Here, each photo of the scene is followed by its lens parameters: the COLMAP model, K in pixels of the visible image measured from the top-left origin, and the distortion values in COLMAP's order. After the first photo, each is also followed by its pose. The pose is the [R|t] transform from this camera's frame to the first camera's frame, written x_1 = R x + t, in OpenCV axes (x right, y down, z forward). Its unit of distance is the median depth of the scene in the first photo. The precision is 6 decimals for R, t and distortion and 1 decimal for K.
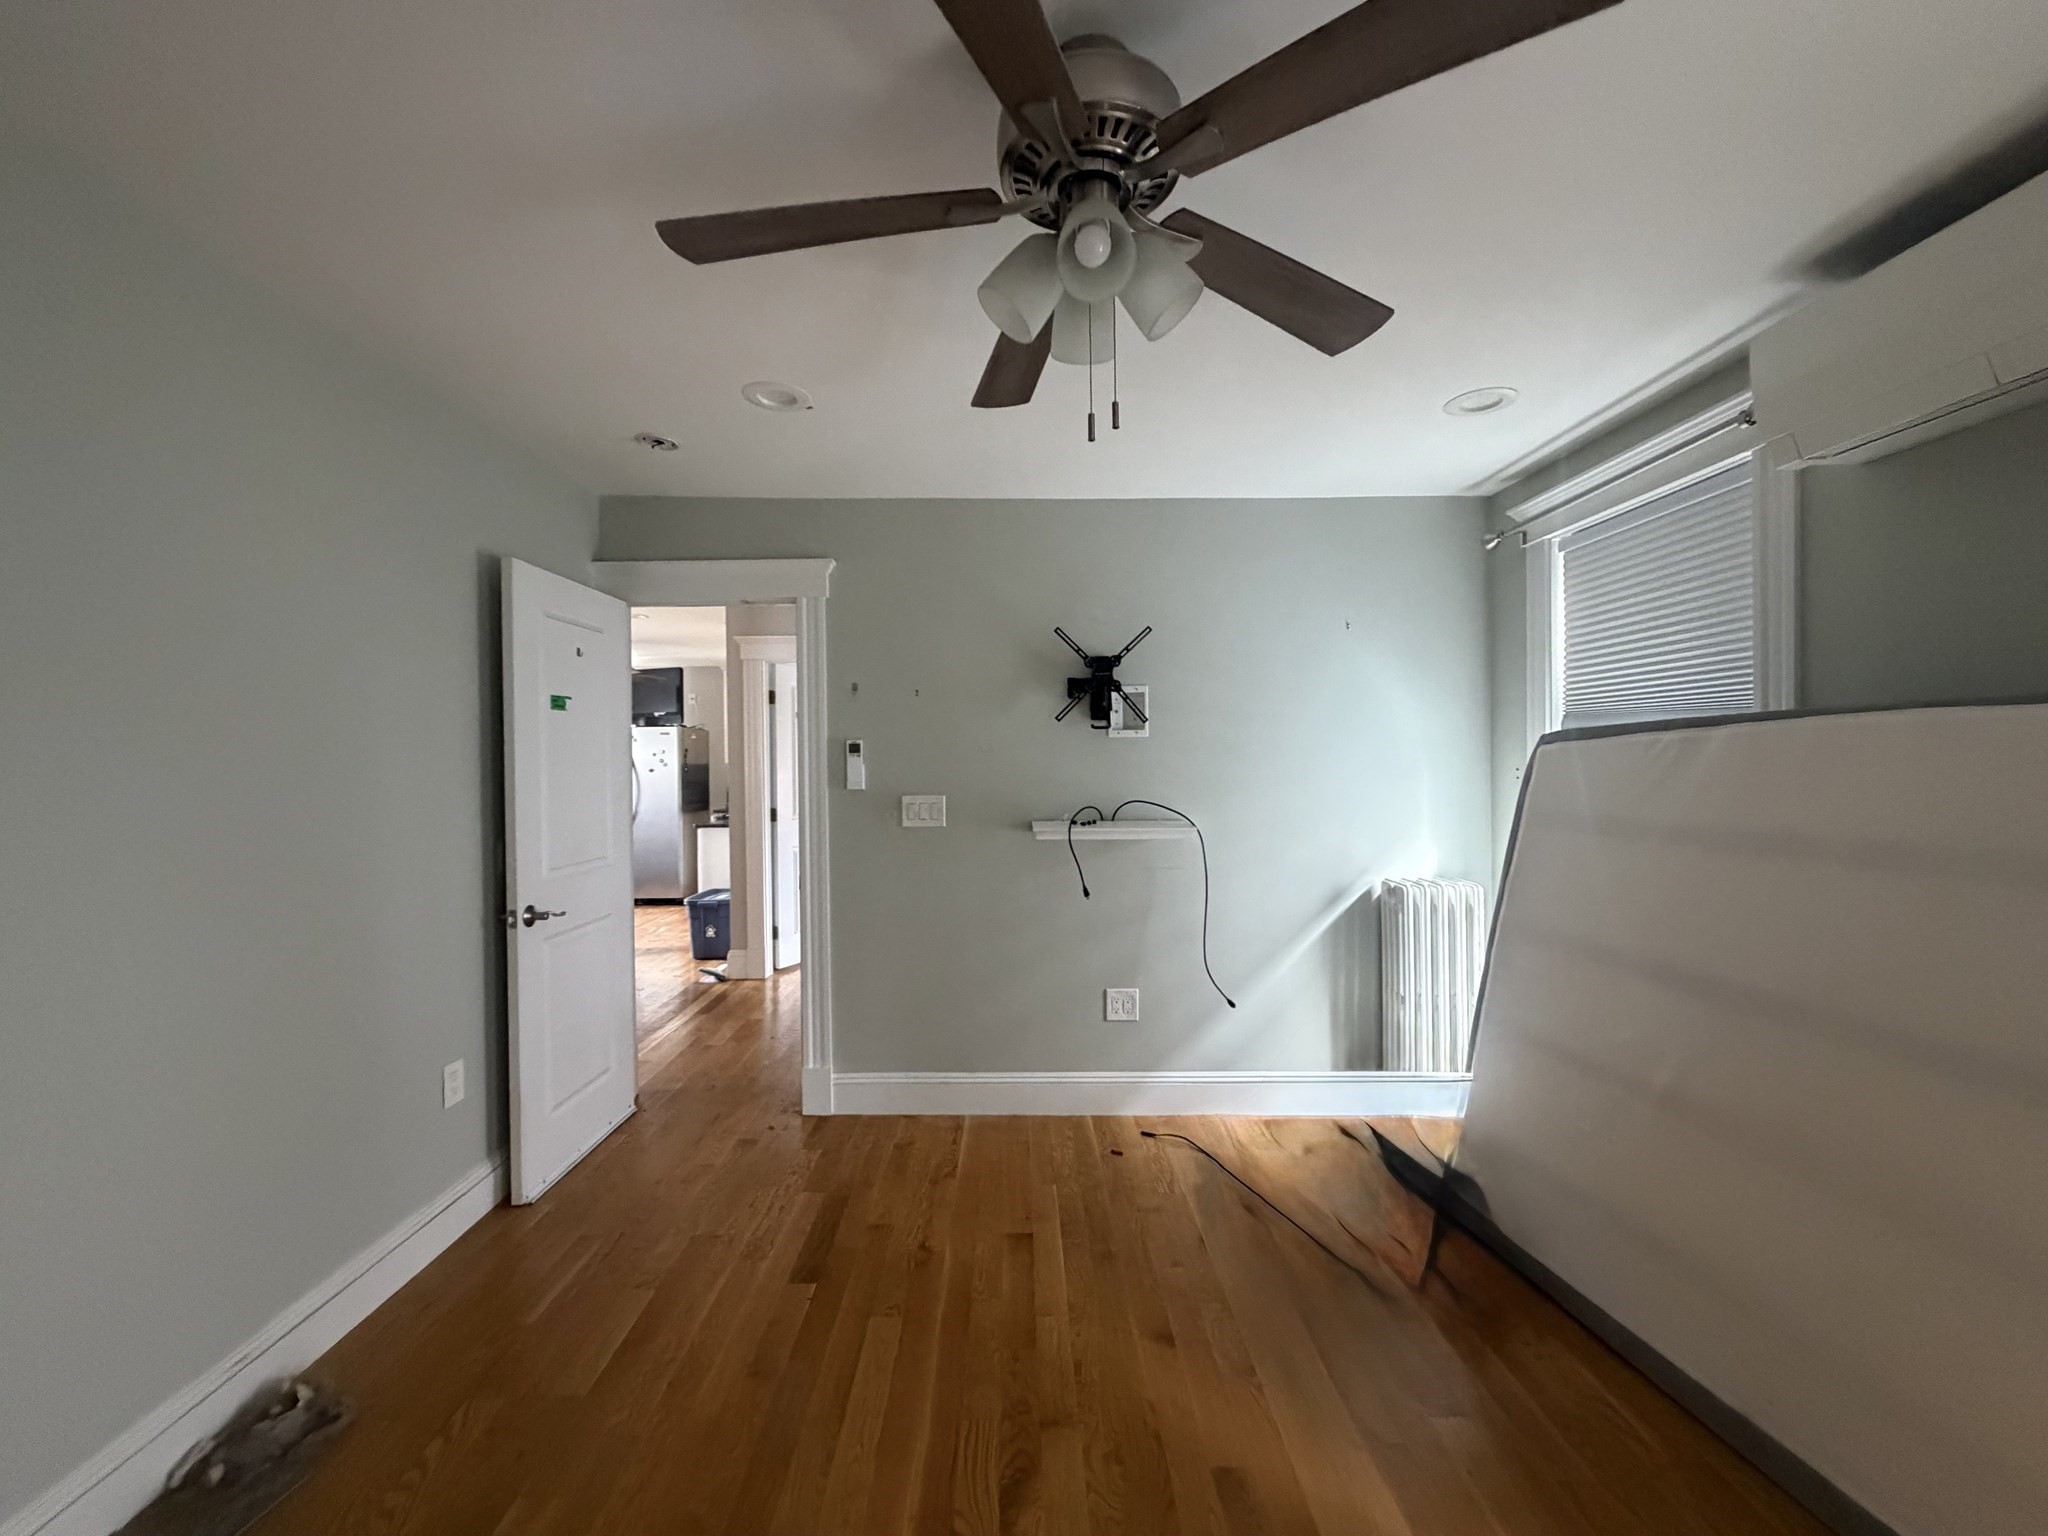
lens RADIAL K [[814.2, 0, 1014.6], [0, 814.2, 770.2], [0, 0, 1]] dist [0.002765, 0.000819]
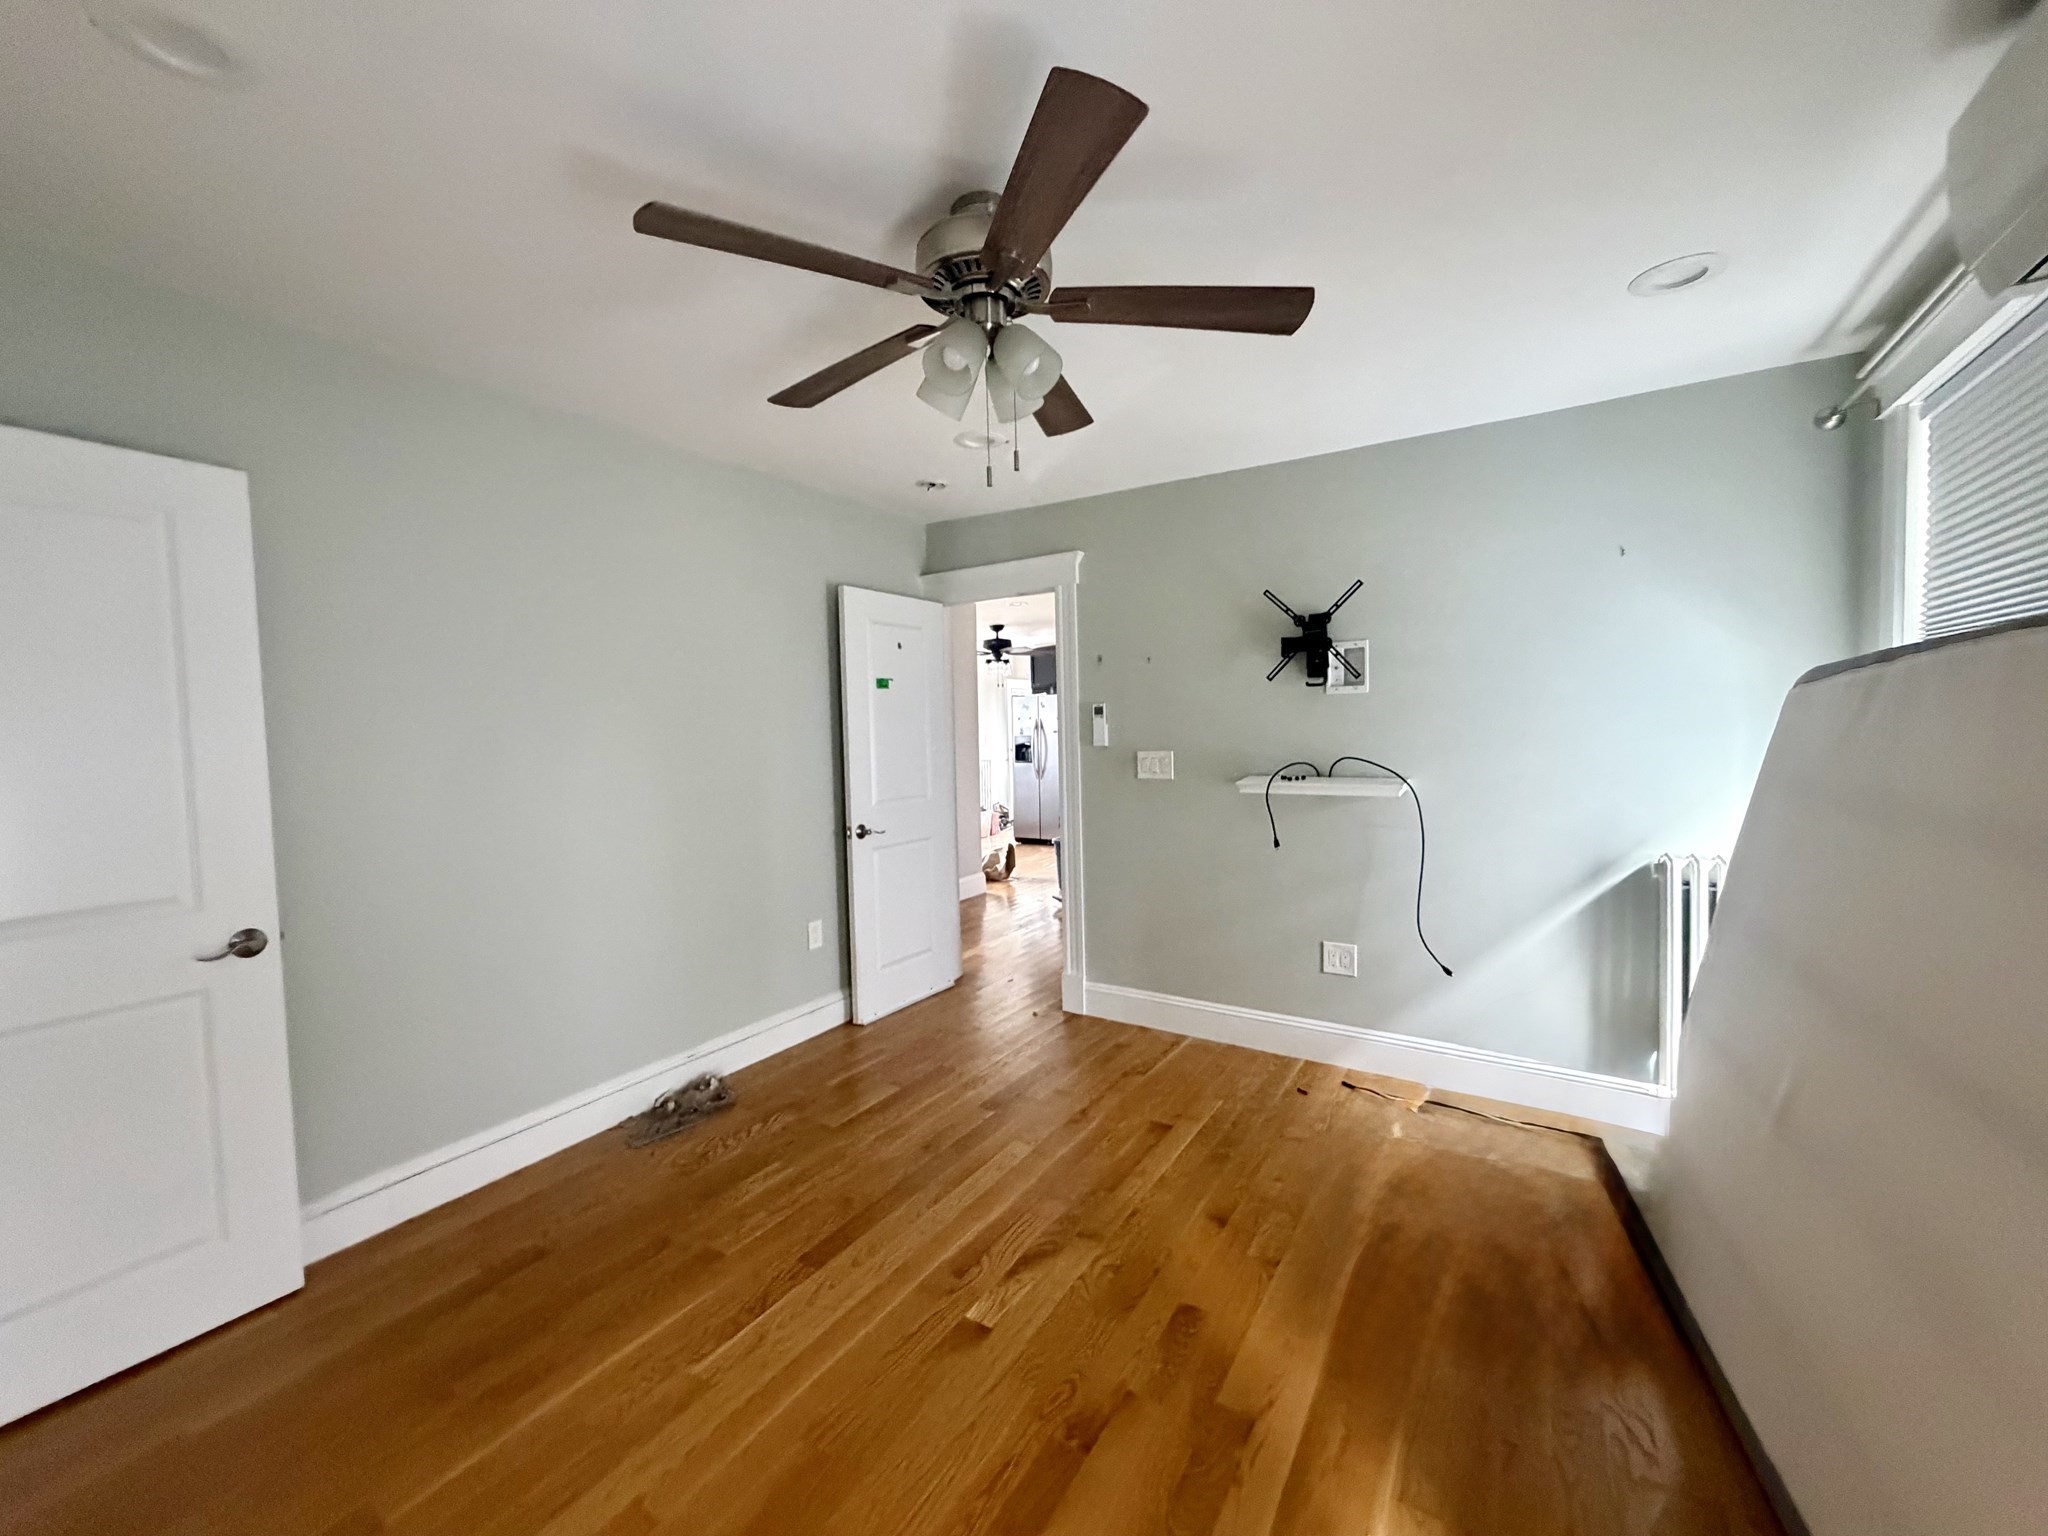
lens RADIAL K [[814.2, 0, 1014.6], [0, 814.2, 770.2], [0, 0, 1]] dist [0.002765, 0.000819]
pose [[0.842590, 0.016846, -0.538292, 0.343504], [0.009073, 0.998925, 0.045464, 0.004474], [0.538479, -0.043191, 0.841531, -0.060154]]
